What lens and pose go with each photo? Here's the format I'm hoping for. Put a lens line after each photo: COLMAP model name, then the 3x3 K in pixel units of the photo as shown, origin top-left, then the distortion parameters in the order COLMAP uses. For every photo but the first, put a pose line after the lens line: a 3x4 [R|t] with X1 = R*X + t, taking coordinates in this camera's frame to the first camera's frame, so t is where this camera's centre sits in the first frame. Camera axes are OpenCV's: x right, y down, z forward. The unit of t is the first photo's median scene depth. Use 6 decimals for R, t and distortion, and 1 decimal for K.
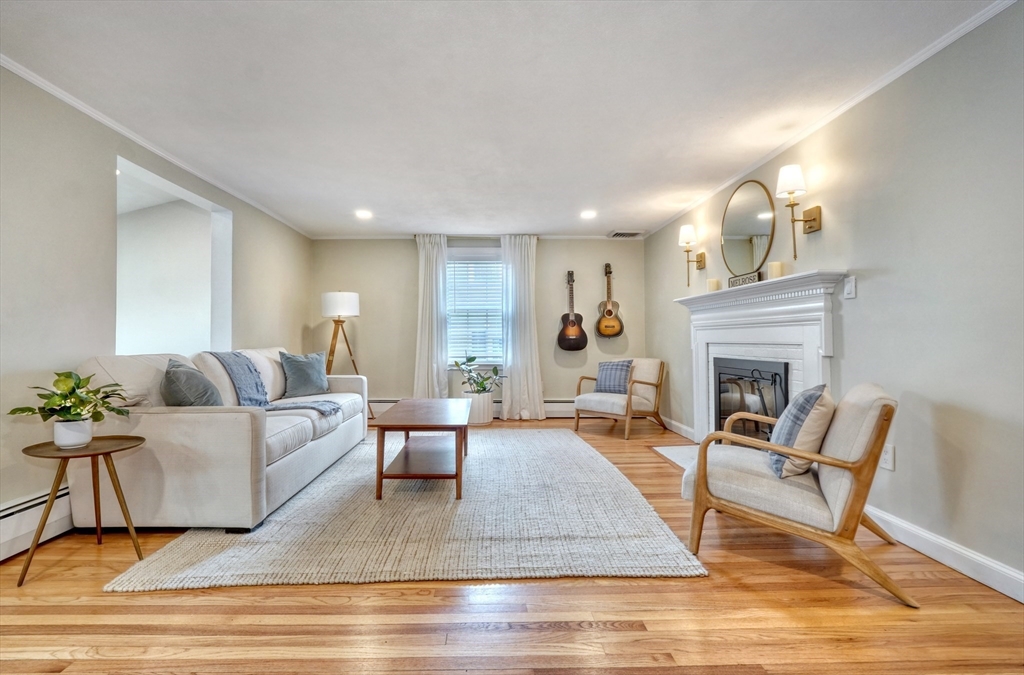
lens RADIAL K [[468.4, 0, 497.2], [0, 468.4, 333.5], [0, 0, 1]] dist [-0.009621, 0.000419]
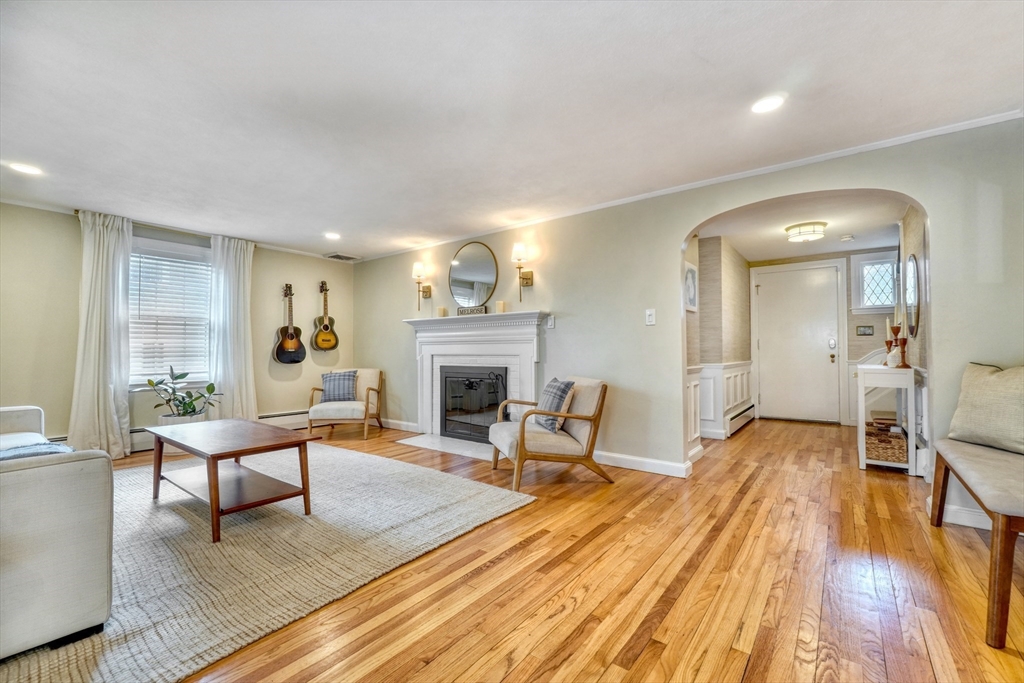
lens RADIAL K [[433.7, 0, 515.2], [0, 433.7, 340.8], [0, 0, 1]] dist [-0.012316, 0.000957]
pose [[0.619739, 0.018479, 0.784590, -0.323680], [-0.007936, 0.999819, -0.017280, 0.000134], [-0.784768, 0.004483, 0.619774, 0.054882]]
